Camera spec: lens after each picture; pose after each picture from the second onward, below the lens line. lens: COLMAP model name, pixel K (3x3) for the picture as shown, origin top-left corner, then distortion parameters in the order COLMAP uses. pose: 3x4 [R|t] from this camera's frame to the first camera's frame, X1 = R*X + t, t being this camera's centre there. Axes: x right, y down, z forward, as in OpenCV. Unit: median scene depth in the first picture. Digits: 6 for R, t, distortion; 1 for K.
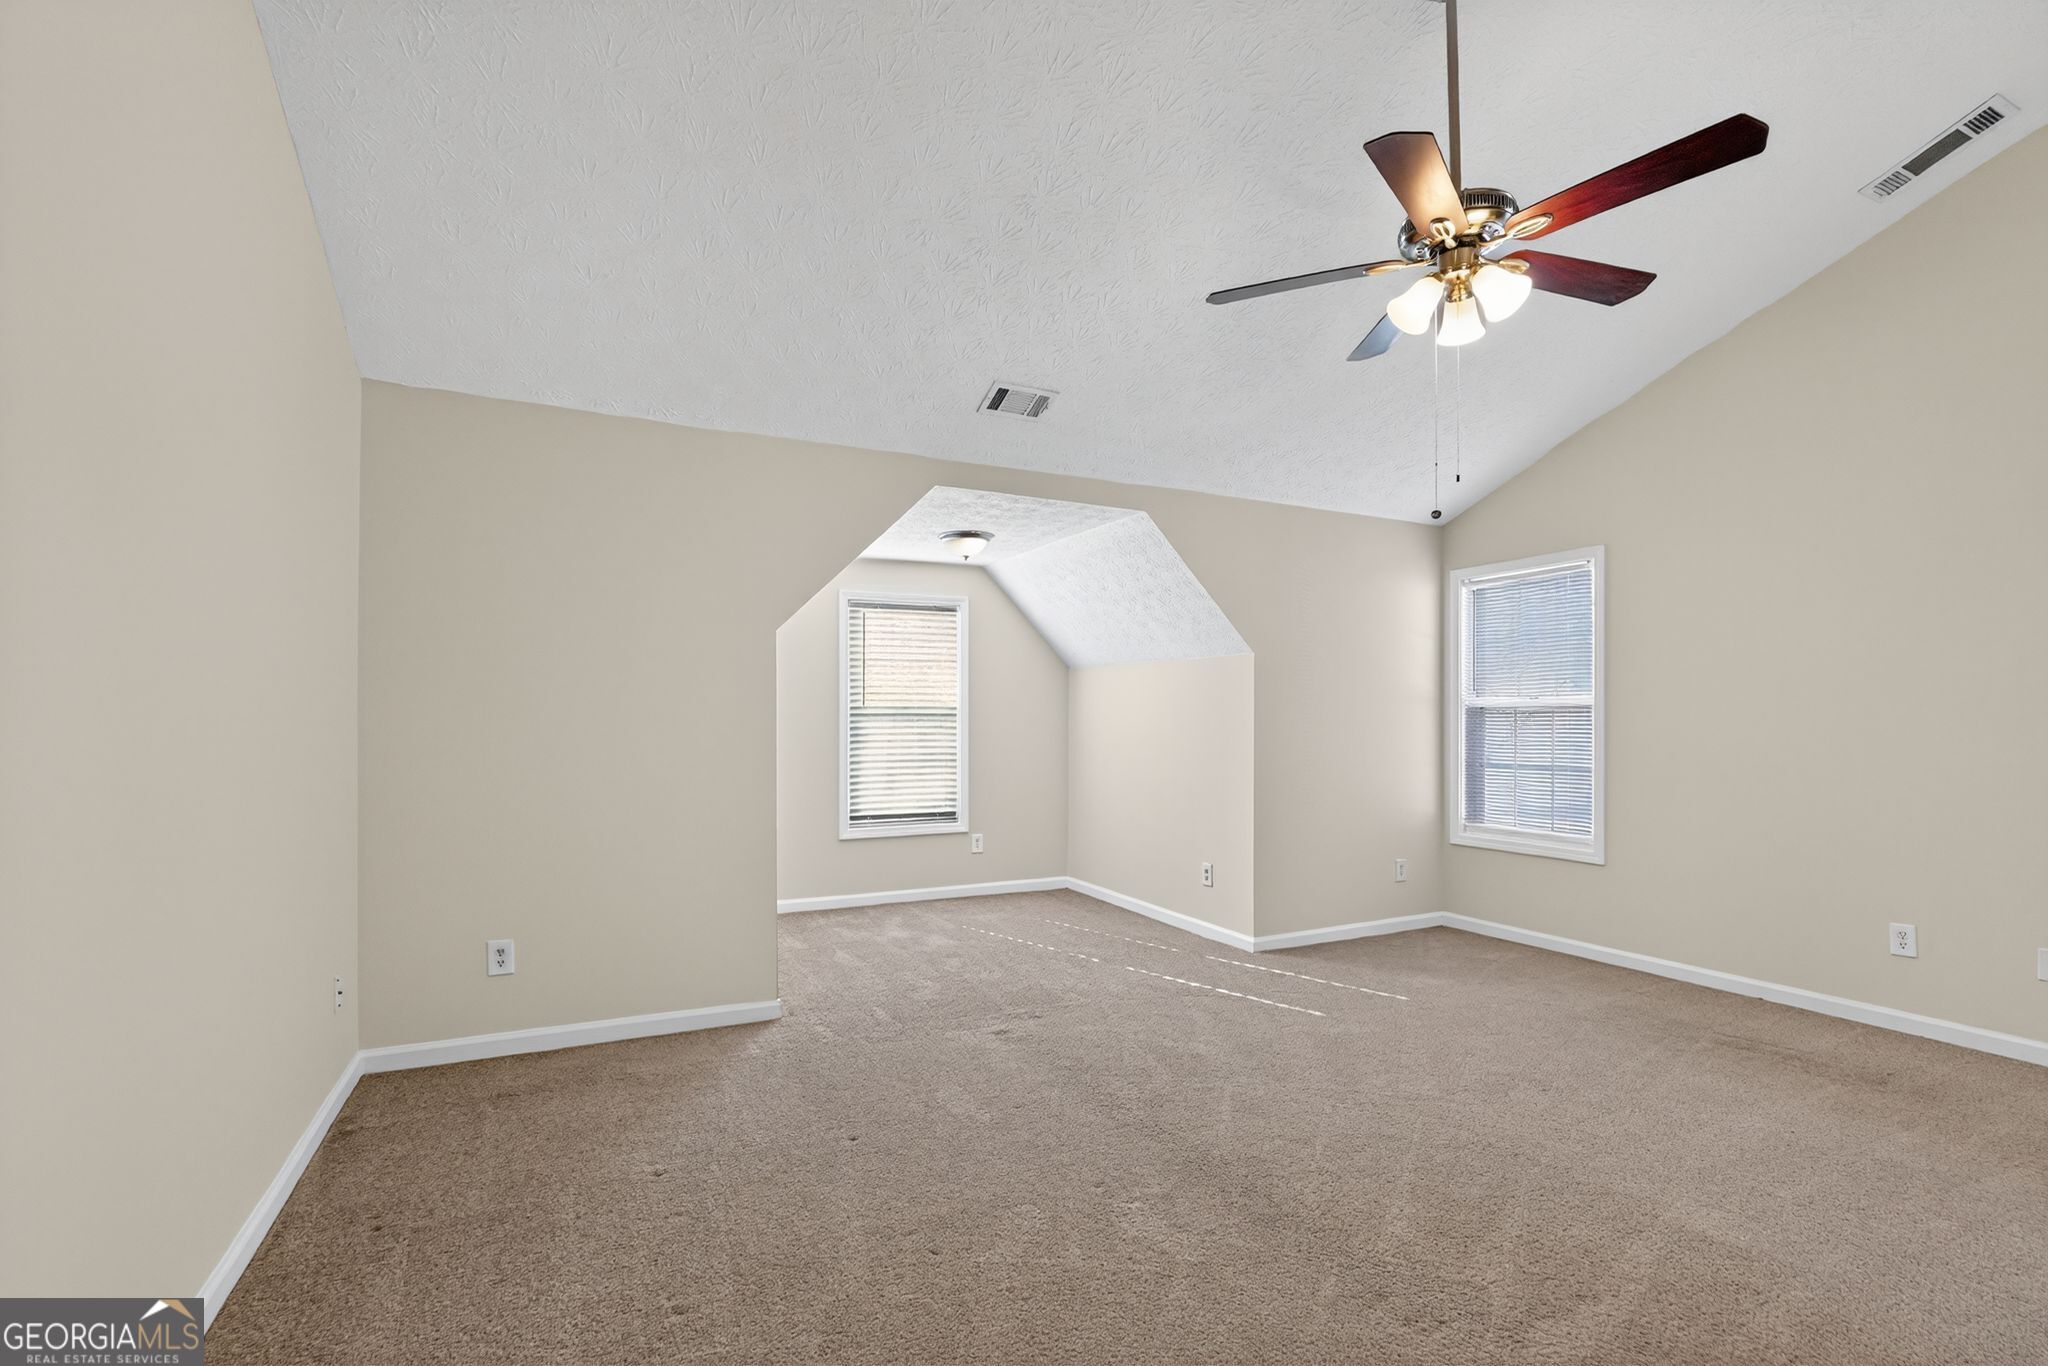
lens RADIAL K [[913.2, 0, 1005.6], [0, 913.2, 695.4], [0, 0, 1]] dist [-0.010916, 0.004293]
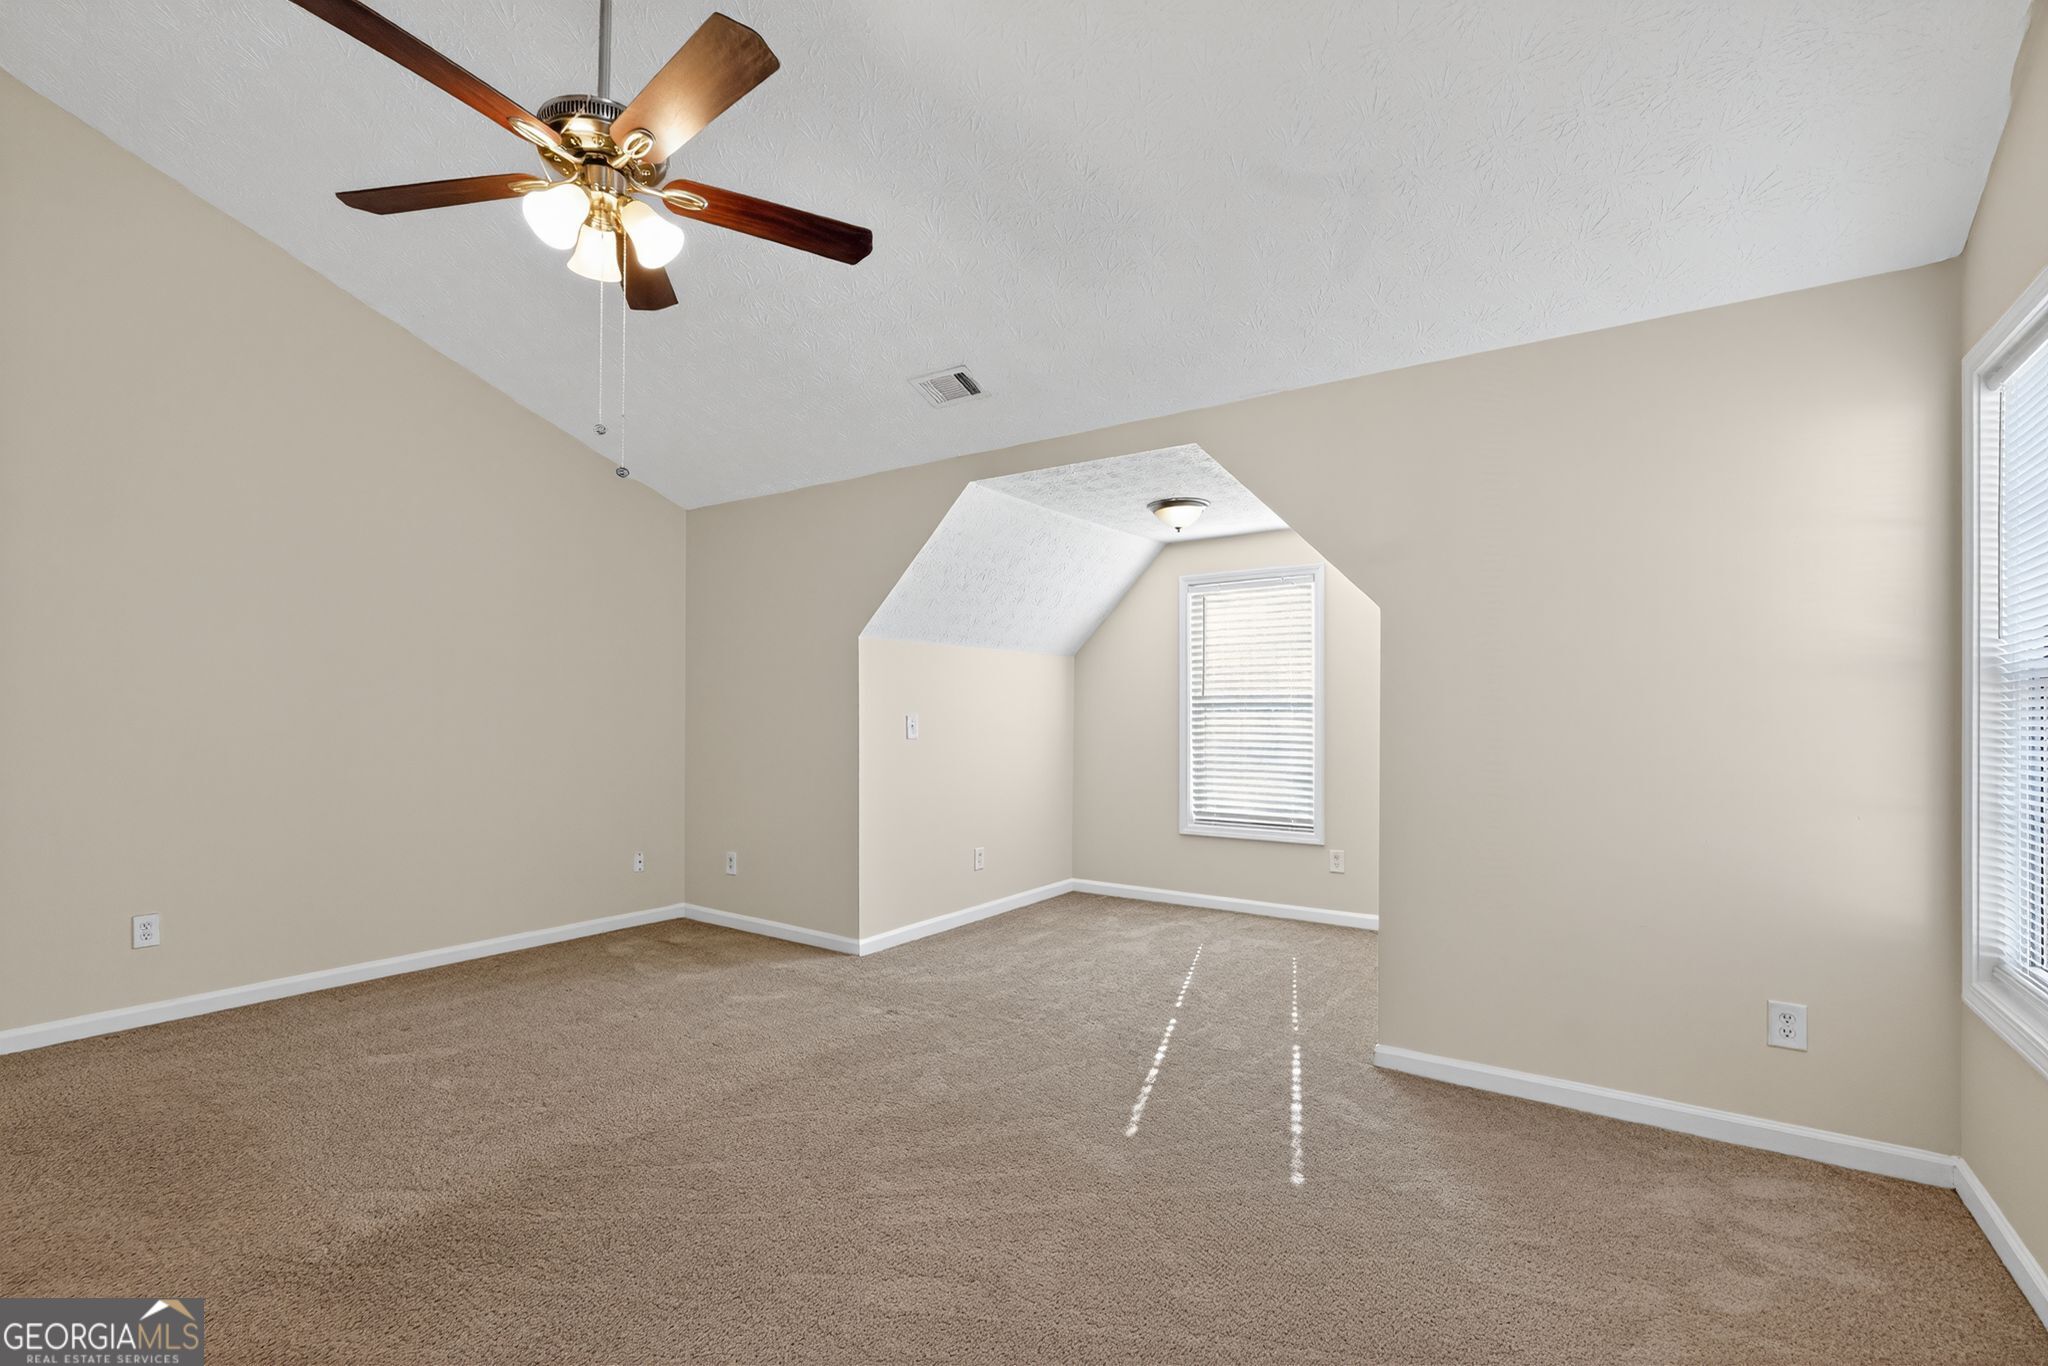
lens RADIAL K [[913.2, 0, 1005.2], [0, 913.2, 696.4], [0, 0, 1]] dist [-0.010916, 0.004293]
pose [[0.492303, -0.009715, -0.870369, 0.639863], [0.022012, 0.999757, 0.001291, 0.007919], [0.870145, -0.019794, 0.492397, 0.404359]]
